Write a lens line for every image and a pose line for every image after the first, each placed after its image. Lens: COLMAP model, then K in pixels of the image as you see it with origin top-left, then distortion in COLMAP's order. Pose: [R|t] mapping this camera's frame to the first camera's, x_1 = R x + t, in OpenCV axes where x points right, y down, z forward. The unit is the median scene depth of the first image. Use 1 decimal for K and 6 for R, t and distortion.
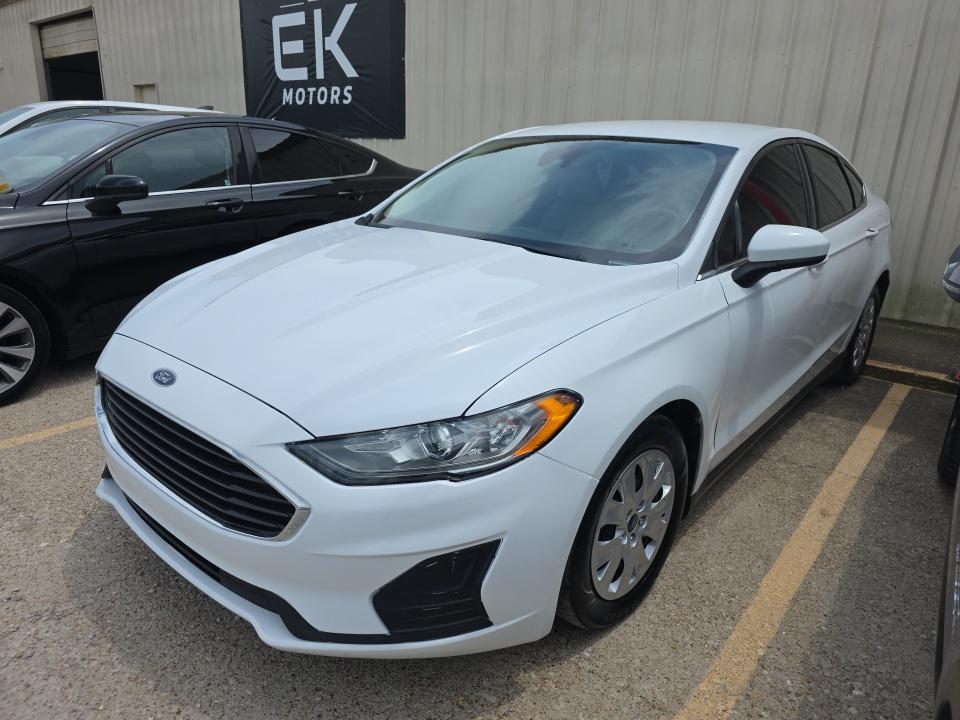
lens RADIAL K [[676.0, 0, 481.0], [0, 676.0, 364.4], [0, 0, 1]] dist [-0.000646, 0.002077]
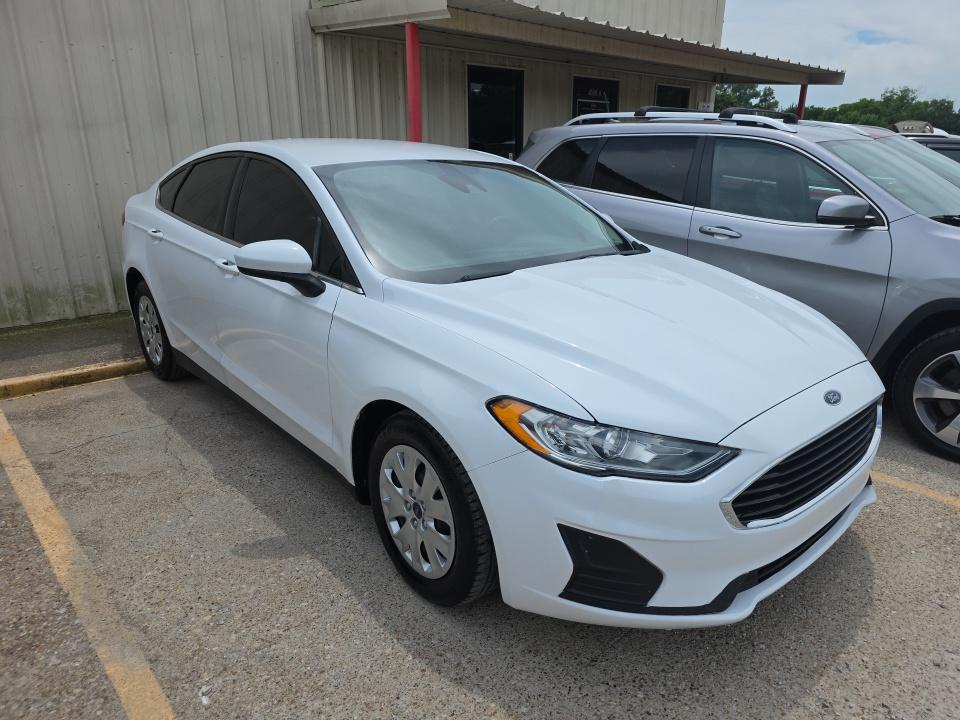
lens RADIAL K [[645.6, 0, 524.8], [0, 645.6, 361.8], [0, 0, 1]] dist [0.019571, -0.001170]
pose [[0.107268, -0.341165, 0.933863, -1.457899], [0.295936, 0.907665, 0.297601, -0.499685], [-0.949166, 0.244441, 0.198326, 1.178467]]
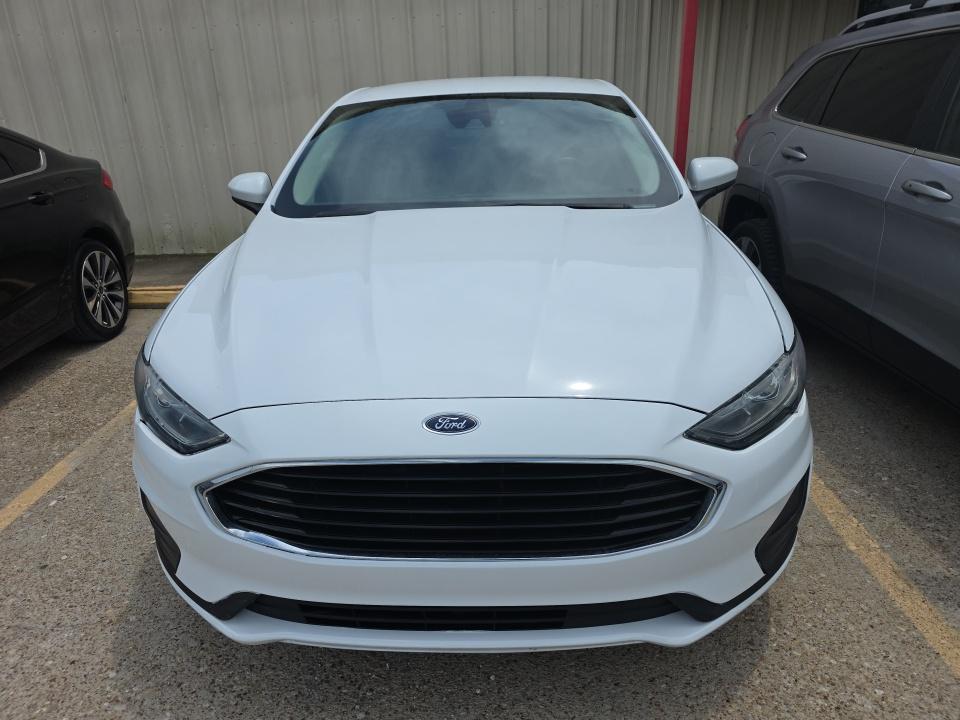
lens RADIAL K [[676.0, 0, 481.0], [0, 676.0, 364.4], [0, 0, 1]] dist [-0.000646, 0.002077]
pose [[0.779982, -0.277320, 0.561001, -0.796825], [0.250680, 0.959842, 0.125949, -0.125623], [-0.573400, 0.042394, 0.818178, 0.313194]]
